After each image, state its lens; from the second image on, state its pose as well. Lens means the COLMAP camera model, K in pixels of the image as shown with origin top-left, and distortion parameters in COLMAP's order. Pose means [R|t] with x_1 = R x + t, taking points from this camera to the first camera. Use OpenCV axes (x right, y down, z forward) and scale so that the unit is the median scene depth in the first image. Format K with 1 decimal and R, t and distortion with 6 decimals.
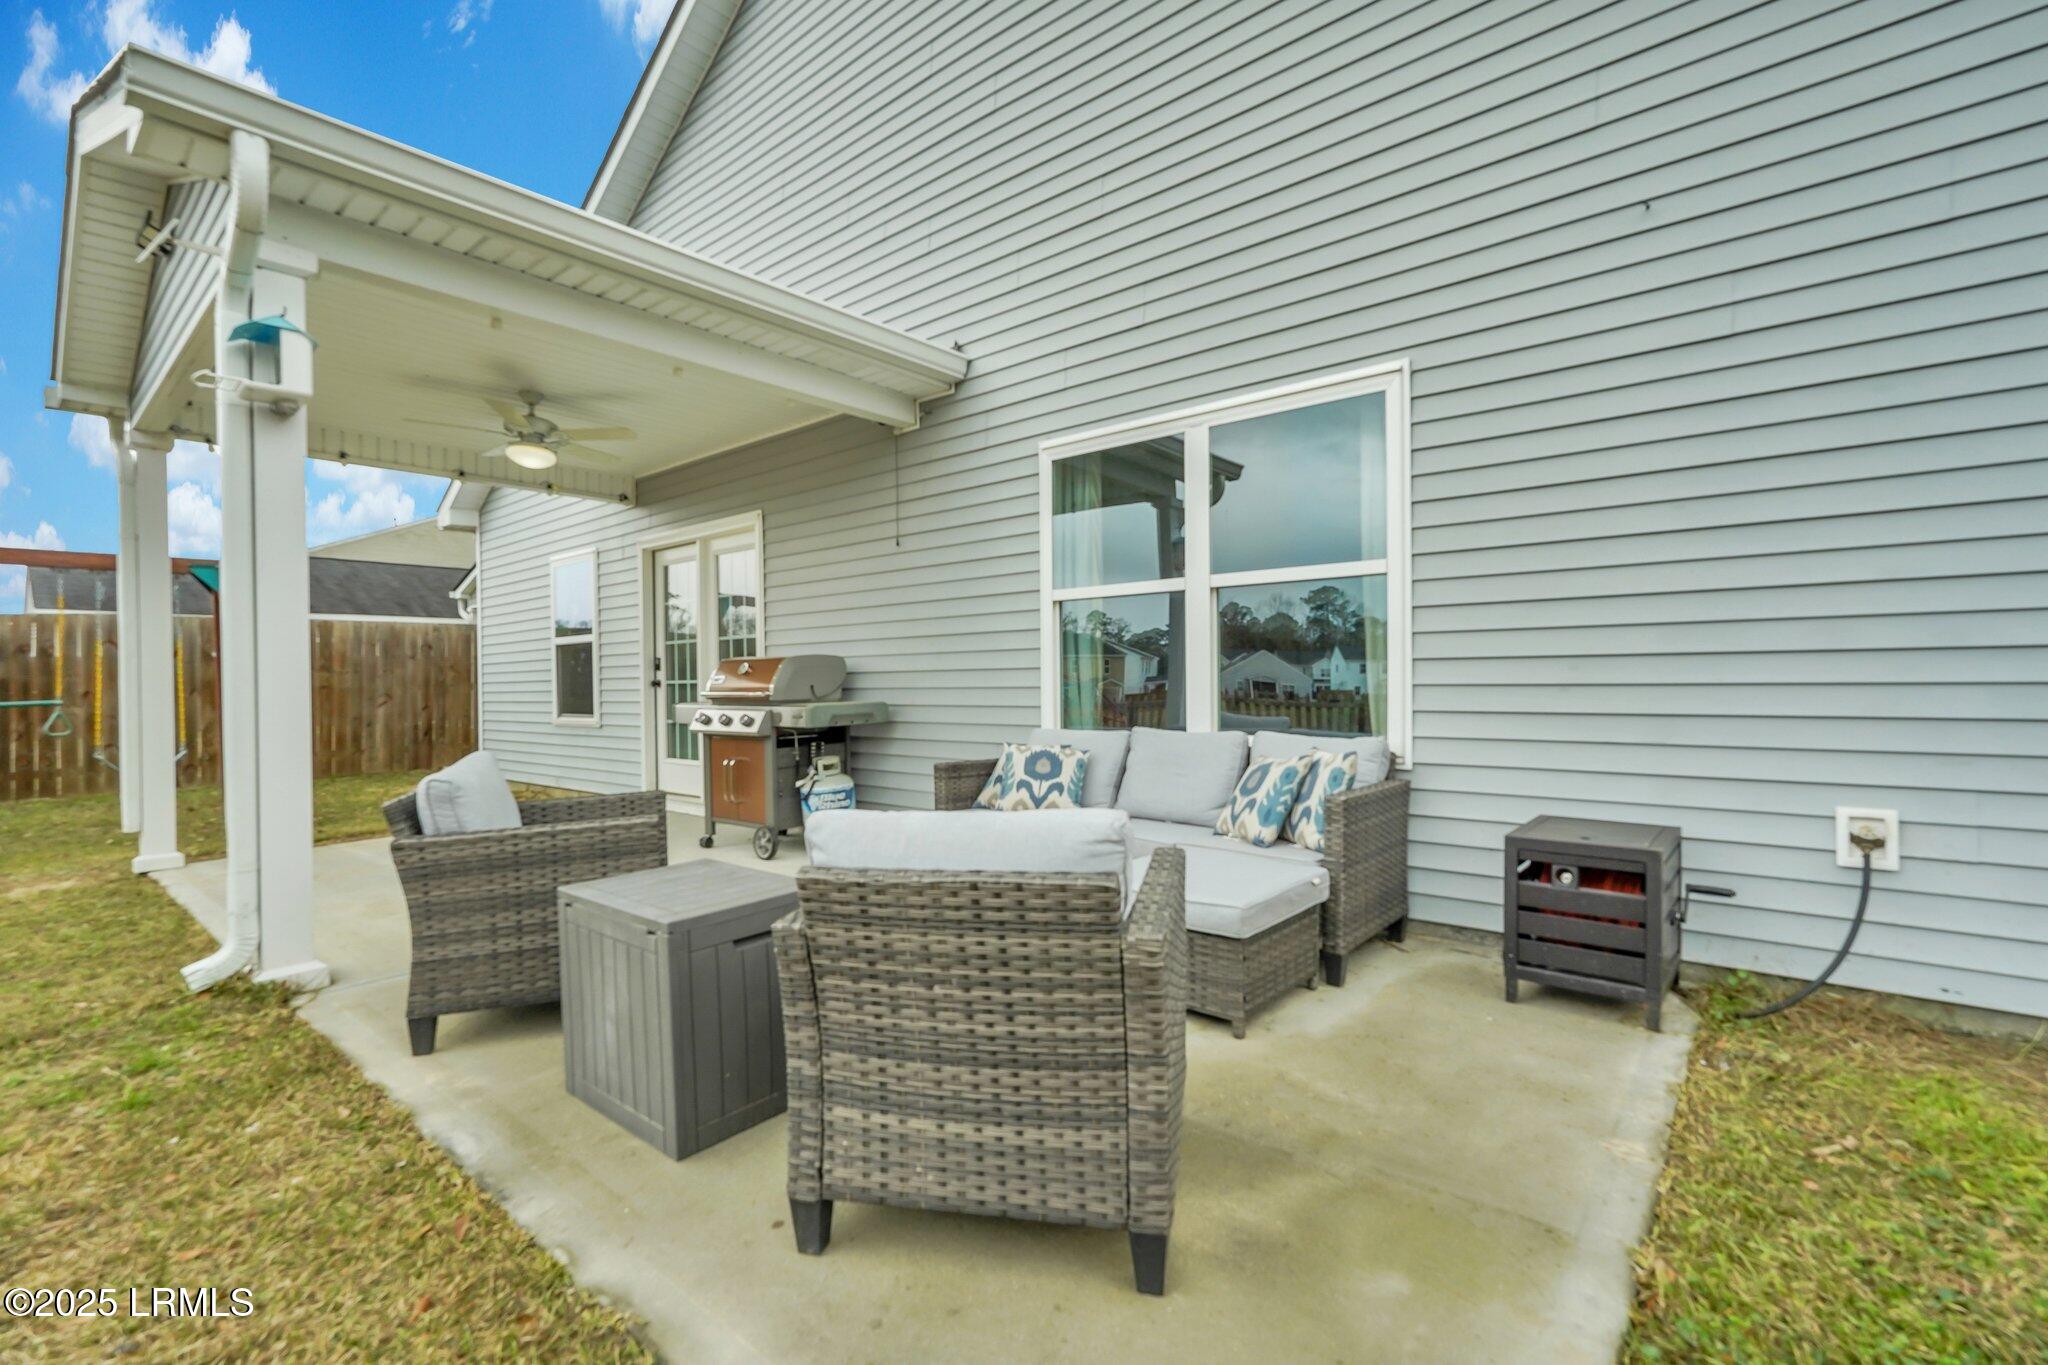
lens RADIAL K [[916.9, 0, 1021.5], [0, 916.9, 688.6], [0, 0, 1]] dist [-0.007419, 0.004980]
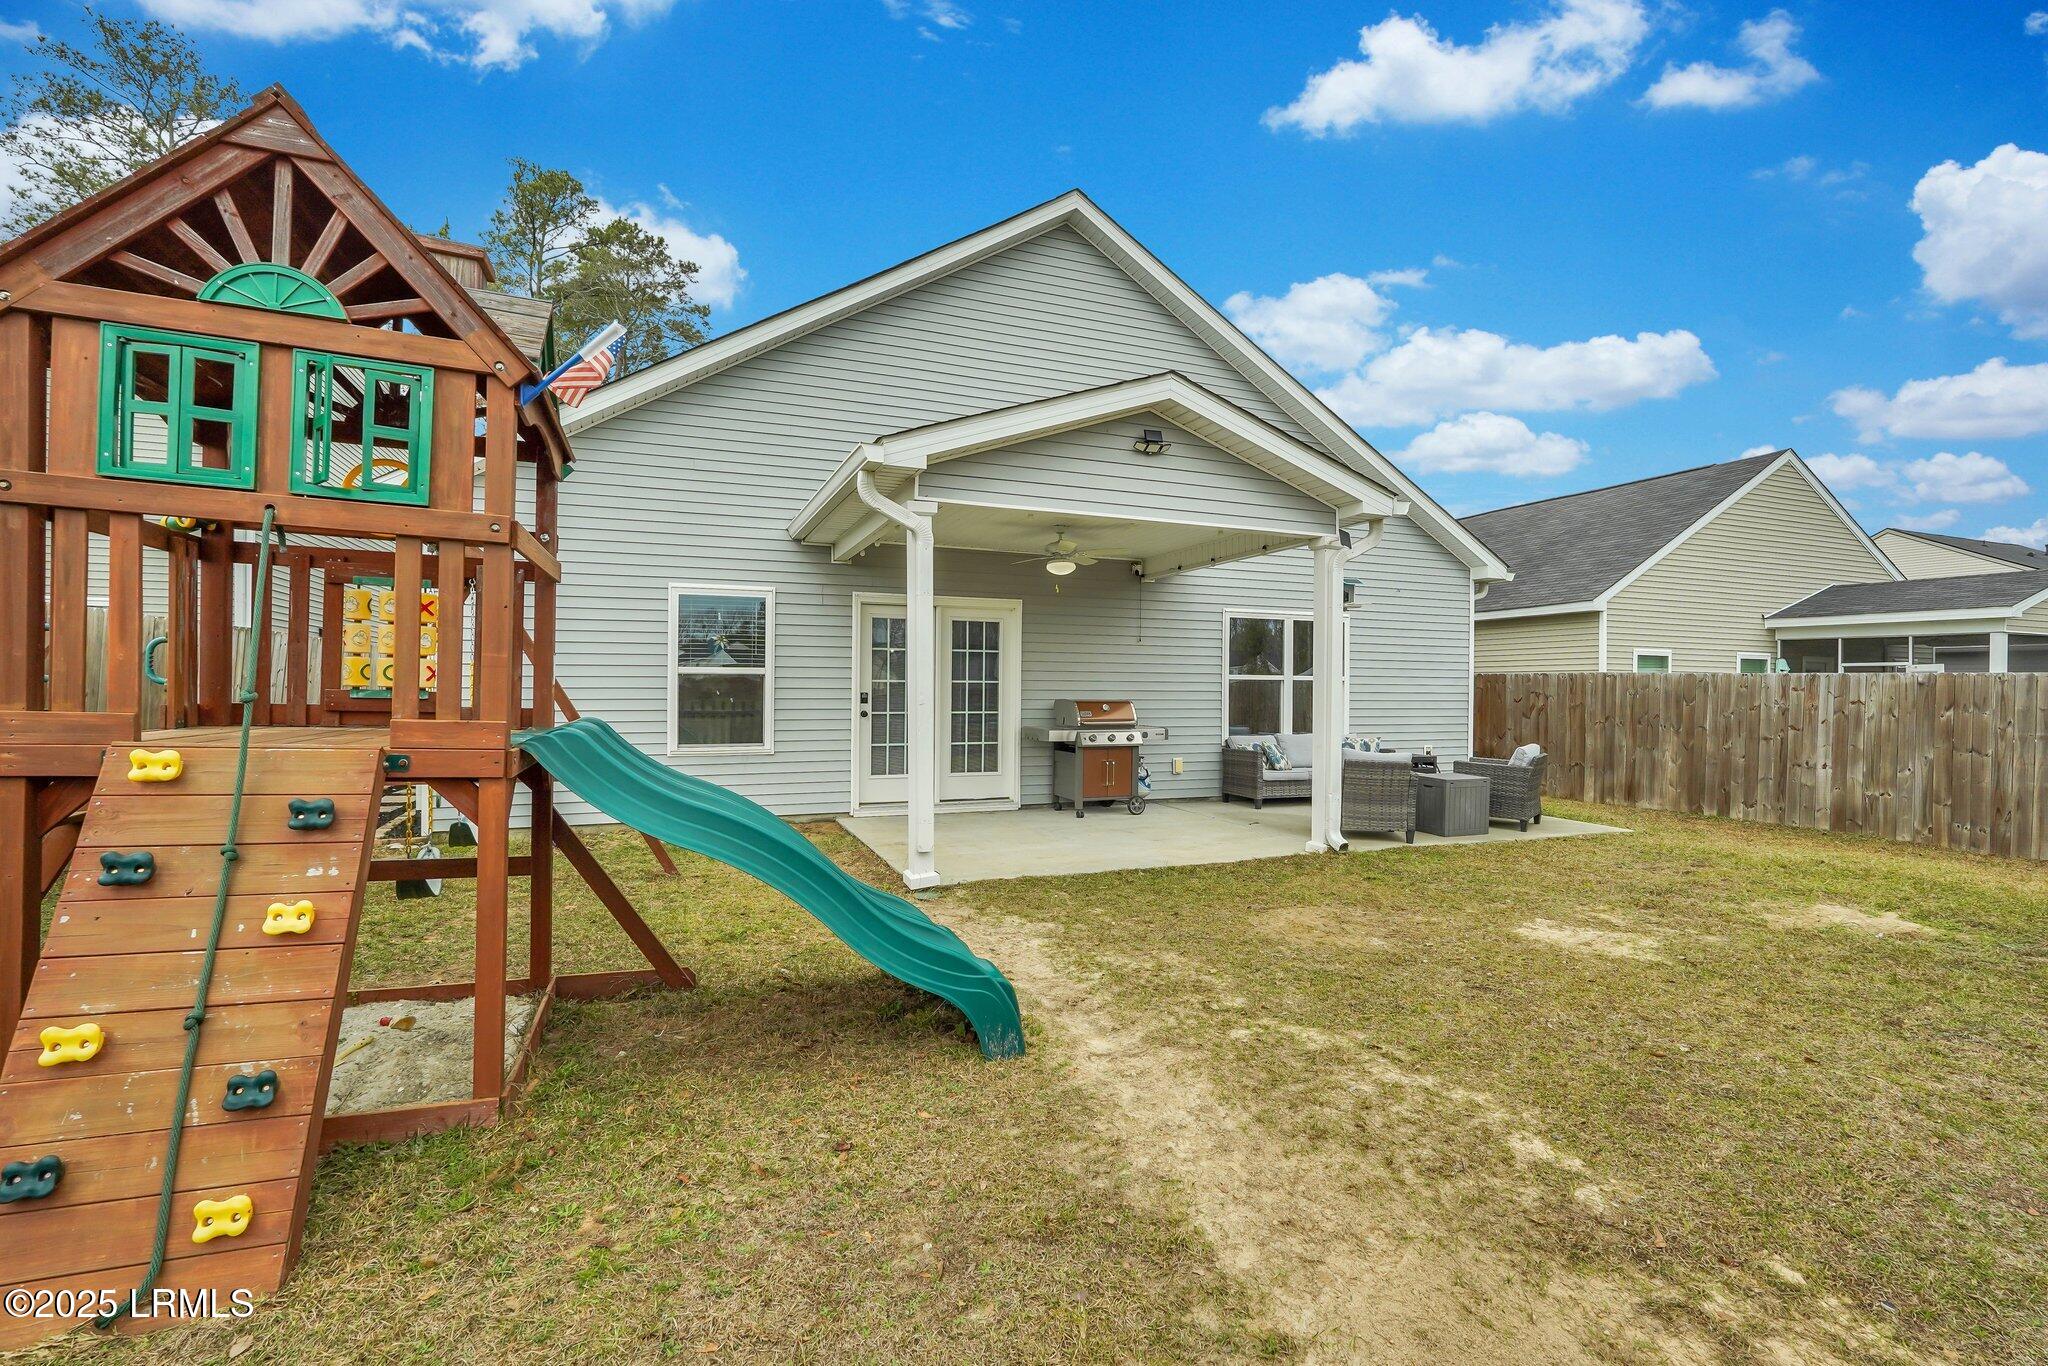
lens RADIAL K [[923.1, 0, 1020.1], [0, 923.1, 690.1], [0, 0, 1]] dist [-0.001785, 0.000398]
pose [[0.460567, 0.013338, 0.887525, -2.577769], [-0.006380, 0.999911, -0.011717, -0.044822], [-0.887602, -0.000266, 0.460611, 0.471468]]
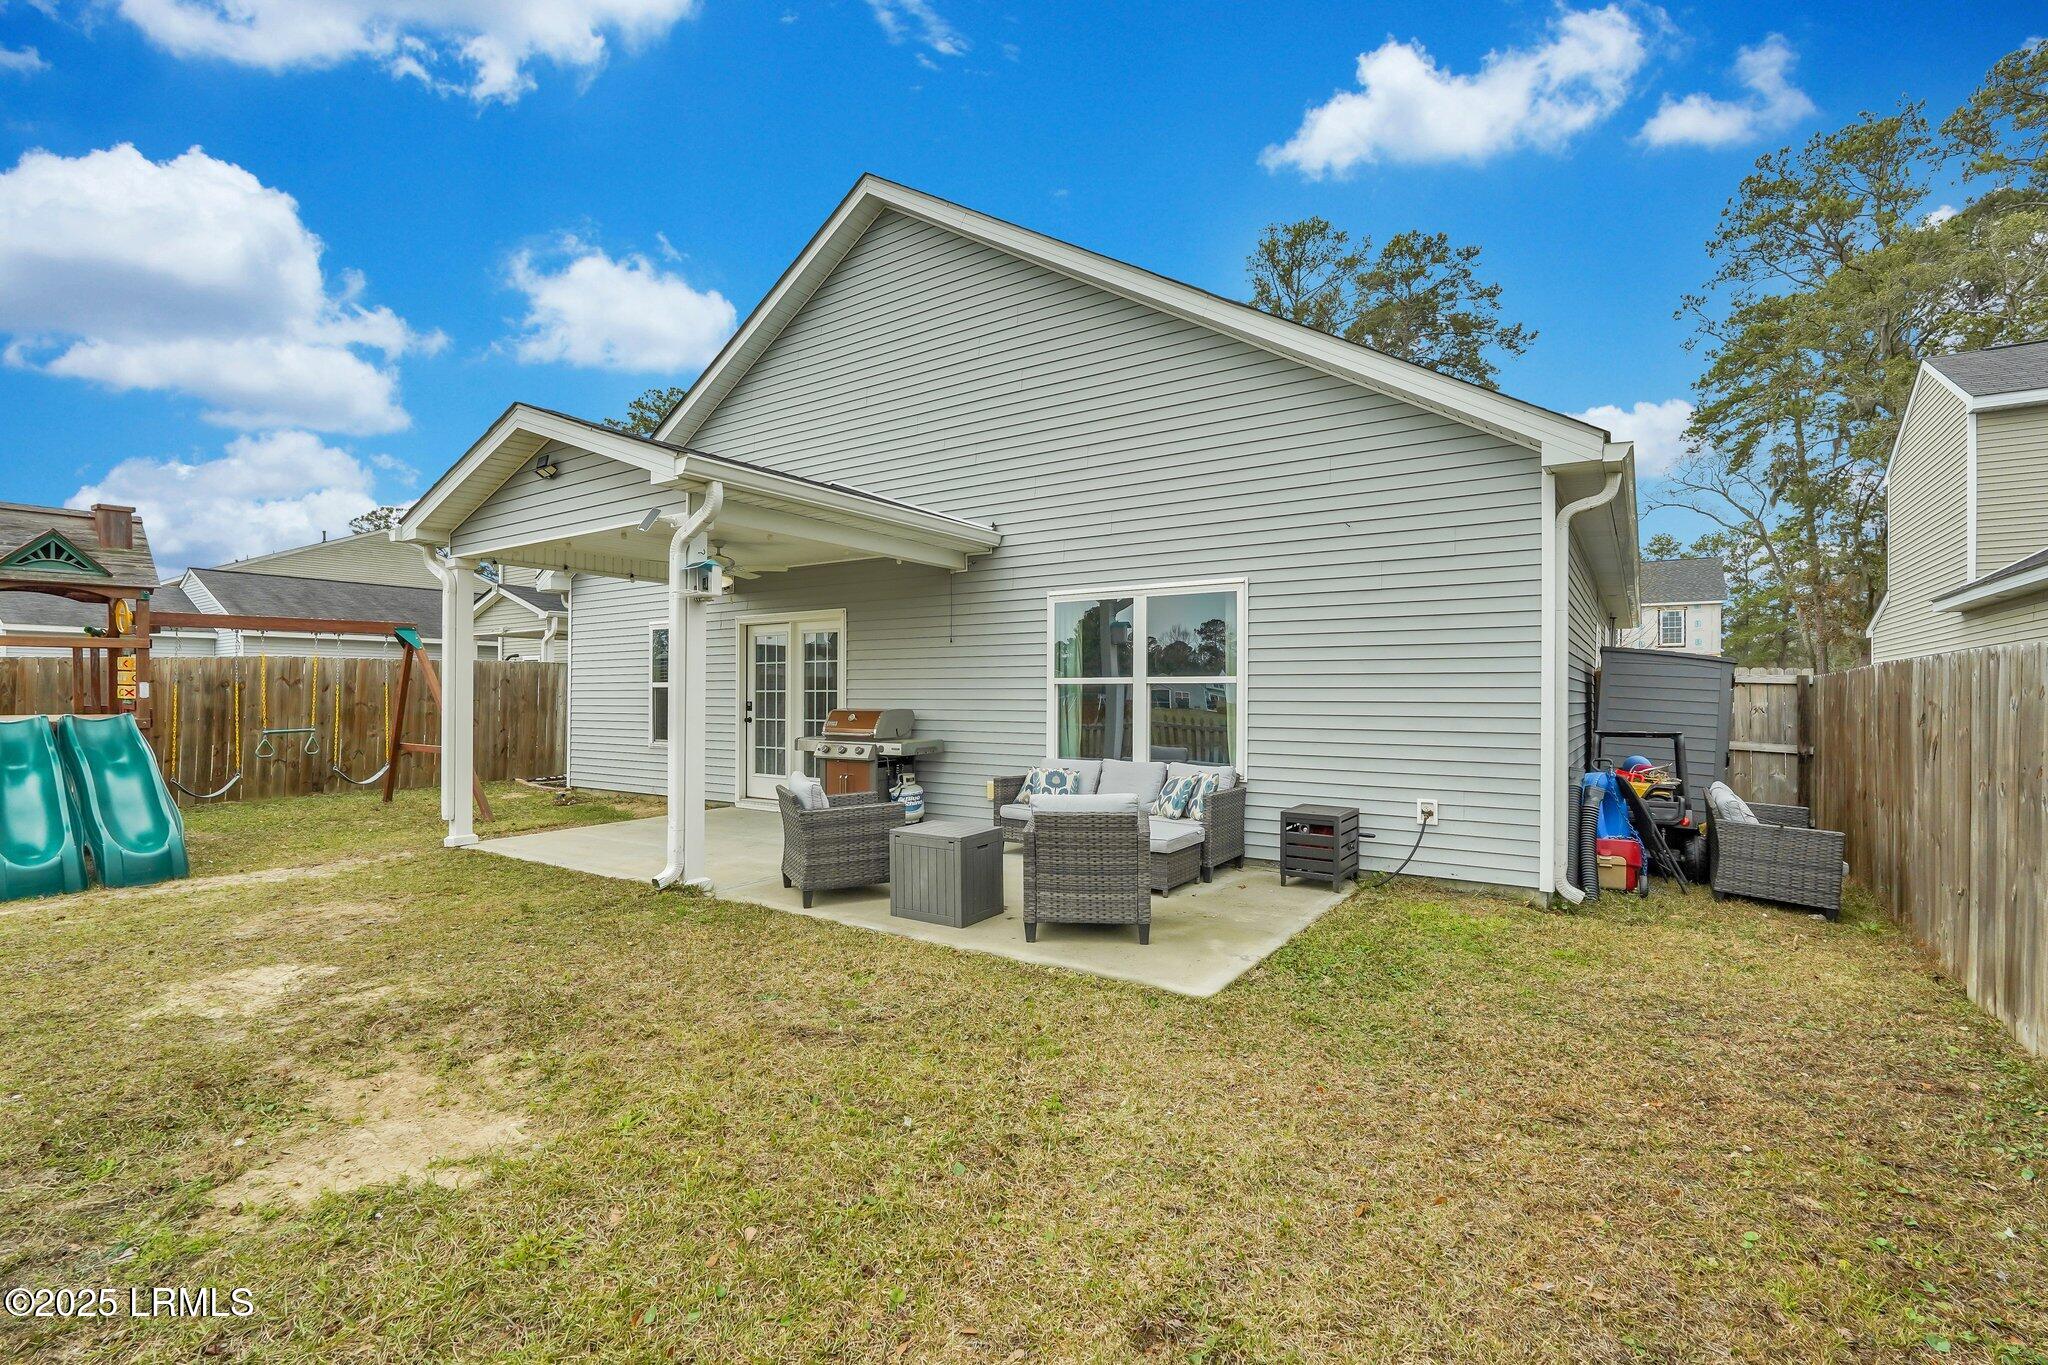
lens RADIAL K [[916.9, 0, 1021.5], [0, 916.9, 688.6], [0, 0, 1]] dist [-0.007419, 0.004980]
pose [[0.994234, 0.014749, 0.106216, -0.244345], [-0.013112, 0.999784, -0.016094, -0.067631], [-0.106431, 0.014609, 0.994213, -0.823121]]
